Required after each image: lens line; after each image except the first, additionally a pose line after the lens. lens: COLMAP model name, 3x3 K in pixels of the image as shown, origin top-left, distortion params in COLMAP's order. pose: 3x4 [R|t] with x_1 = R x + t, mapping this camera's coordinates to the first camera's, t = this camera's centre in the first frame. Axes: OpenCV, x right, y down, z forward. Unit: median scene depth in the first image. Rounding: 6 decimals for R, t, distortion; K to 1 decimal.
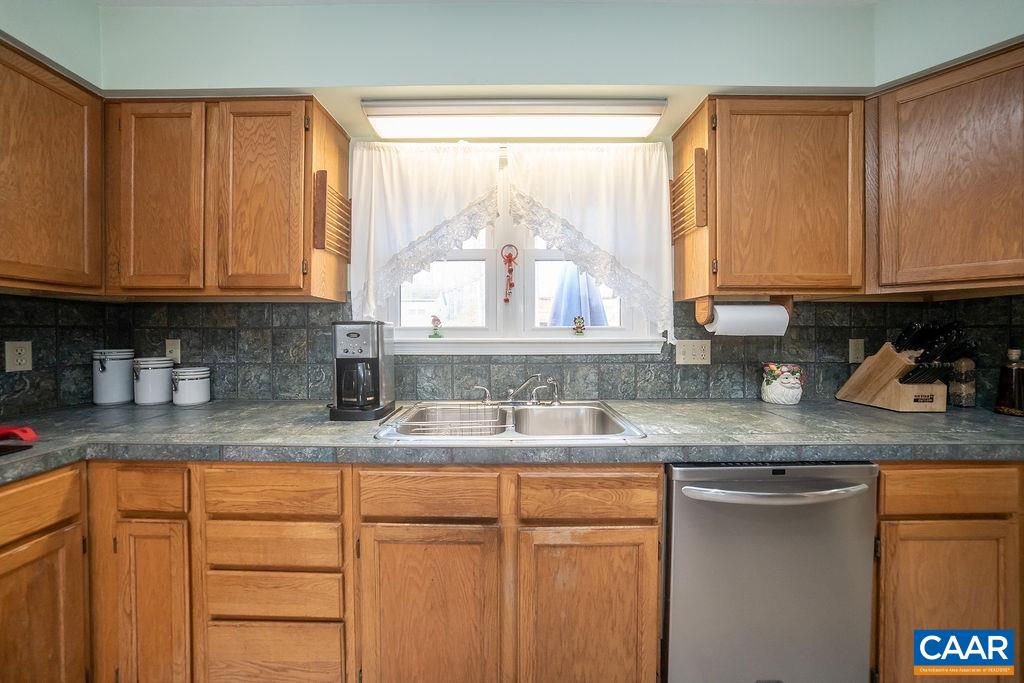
lens RADIAL K [[358.2, 0, 510.6], [0, 358.2, 336.9], [0, 0, 1]] dist [-0.032525, 0.006487]
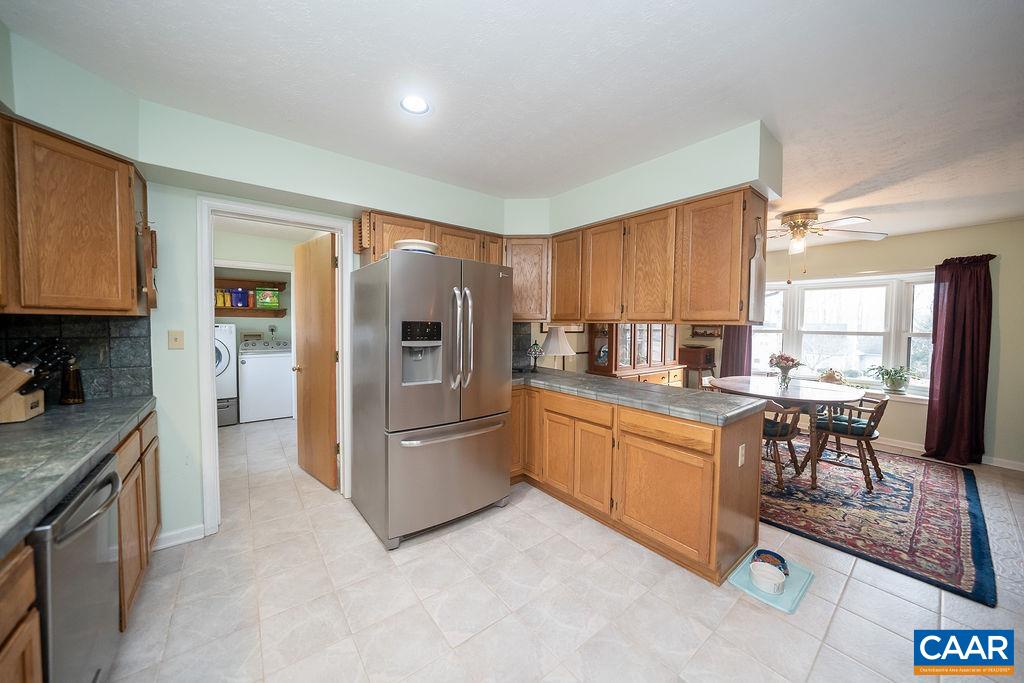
lens RADIAL K [[352.8, 0, 511.1], [0, 352.8, 338.0], [0, 0, 1]] dist [-0.030752, 0.006684]
pose [[-0.616733, -0.038472, 0.786232, -0.645223], [-0.003837, 0.998940, 0.045870, -0.098691], [-0.787163, 0.025273, -0.616227, 0.444628]]
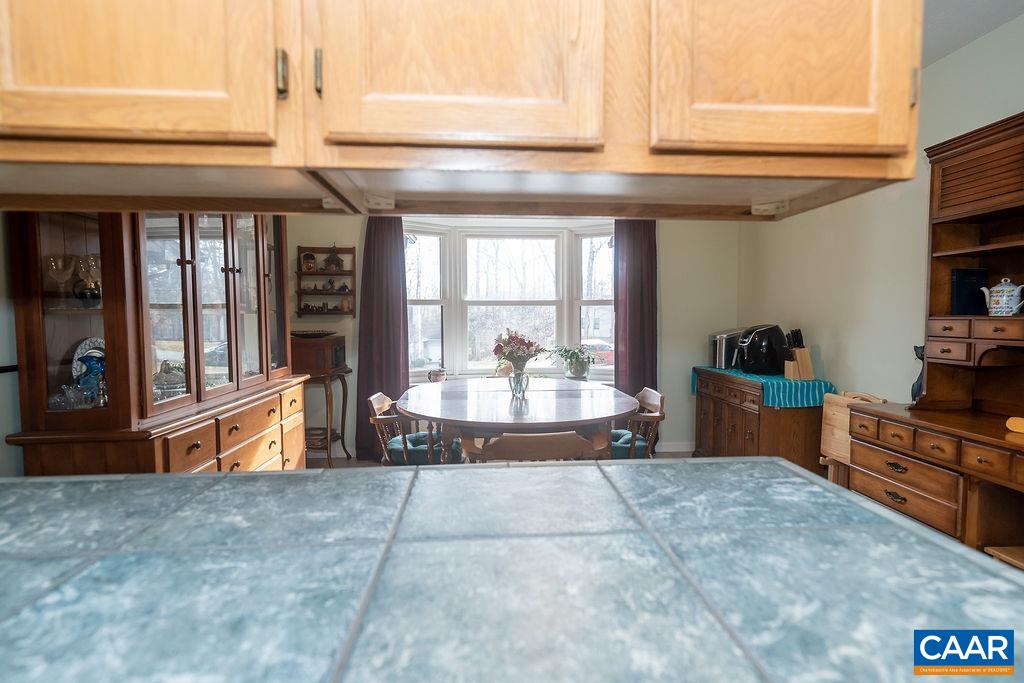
lens RADIAL K [[522.1, 0, 512.0], [0, 522.1, 341.5], [0, 0, 1]] dist [0.004638, 0.000097]
pose [[-0.997426, 0.006478, -0.071404, 0.295163], [0.001838, 0.997893, 0.064851, 0.028391], [0.071673, 0.064553, -0.995337, -0.697477]]
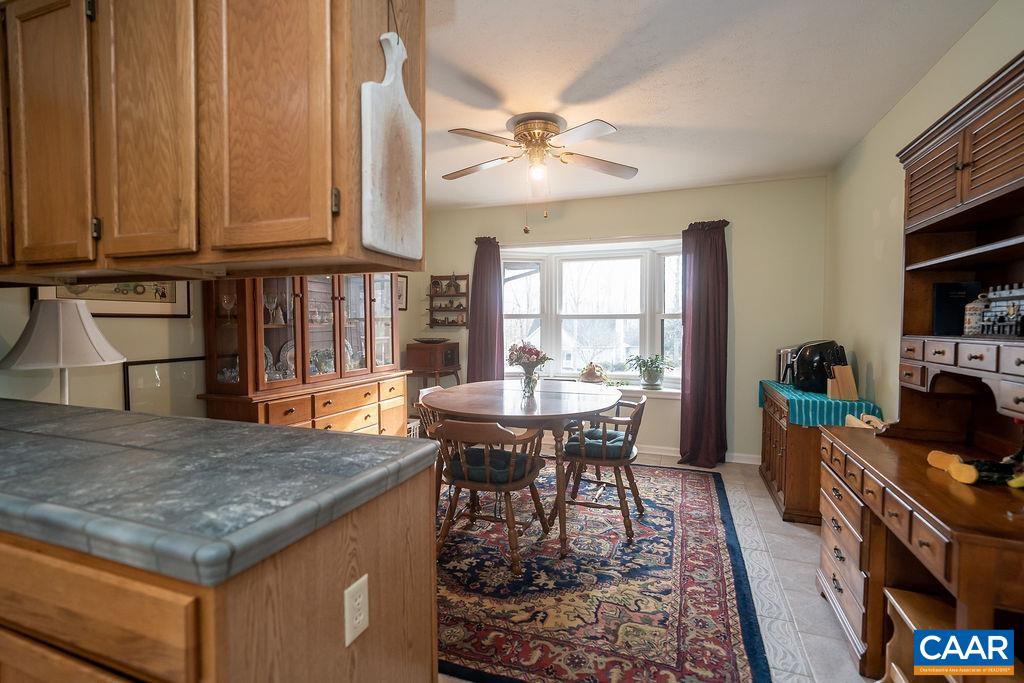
lens RADIAL K [[465.9, 0, 512.8], [0, 465.9, 337.5], [0, 0, 1]] dist [-0.001737, -0.000019]
pose [[-0.938457, -0.011424, 0.345206, -0.587660], [0.003755, 0.999056, 0.043268, 0.000890], [-0.345375, 0.041901, -0.937529, -0.604448]]
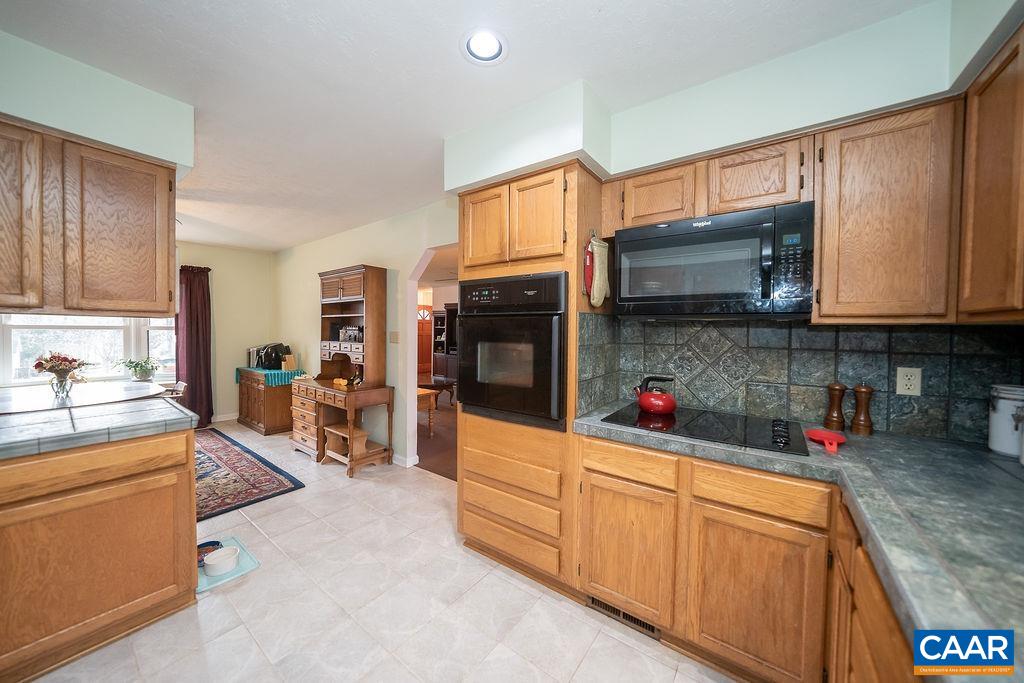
lens RADIAL K [[352.8, 0, 511.1], [0, 352.8, 338.0], [0, 0, 1]] dist [-0.030752, 0.006684]
pose [[-0.592154, 0.010765, -0.805753, 0.171092], [-0.021808, 0.999330, 0.029378, -0.081413], [0.805530, 0.034968, -0.591523, 0.600081]]
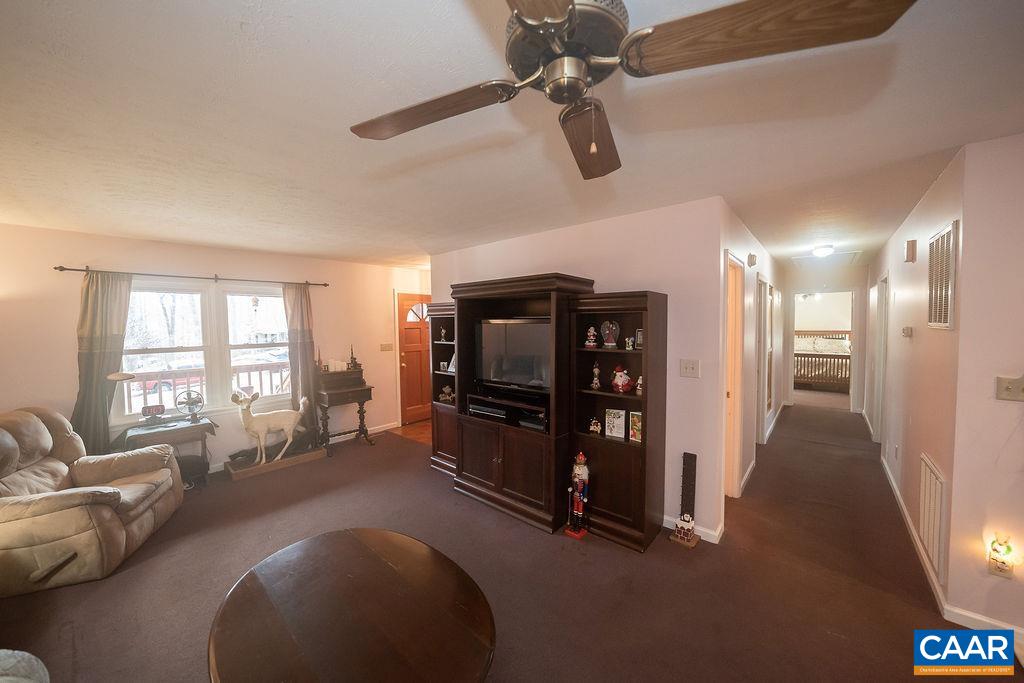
lens RADIAL K [[358.2, 0, 510.6], [0, 358.2, 336.9], [0, 0, 1]] dist [-0.032525, 0.006487]
pose [[-0.655059, 0.030629, -0.754957, -2.356616], [-0.000478, 0.999161, 0.040951, -0.212326], [0.755578, 0.027186, -0.654494, -1.927952]]
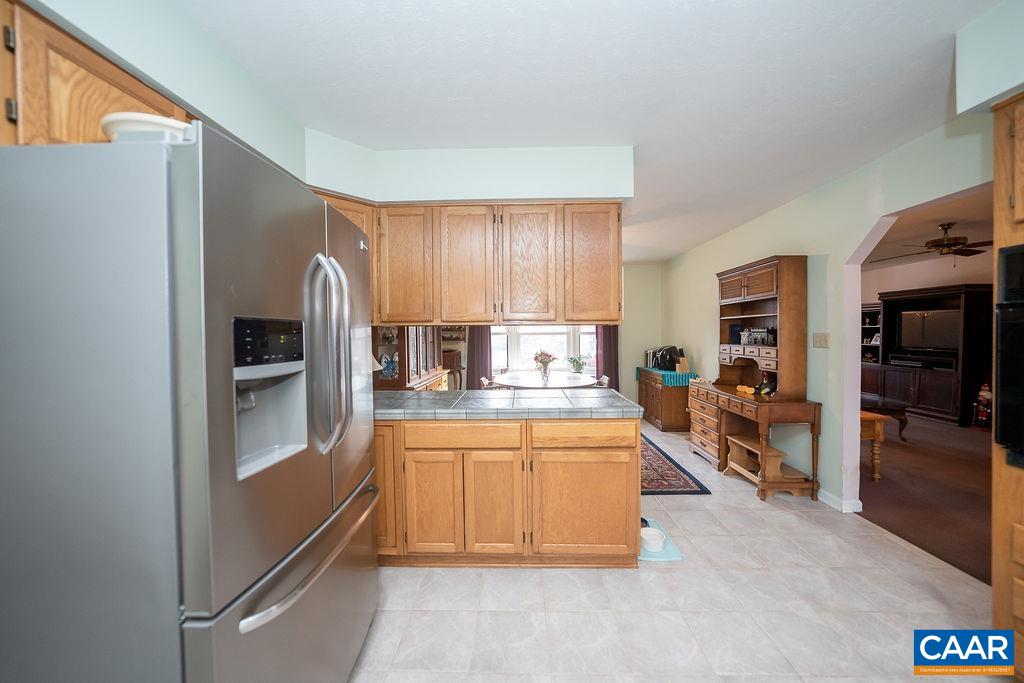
lens RADIAL K [[358.2, 0, 510.6], [0, 358.2, 336.9], [0, 0, 1]] dist [-0.032525, 0.006487]
pose [[-0.999607, 0.008074, 0.026845, 0.343275], [0.008715, 0.999678, 0.023853, -0.076407], [-0.026644, 0.024077, -0.999355, 0.462933]]
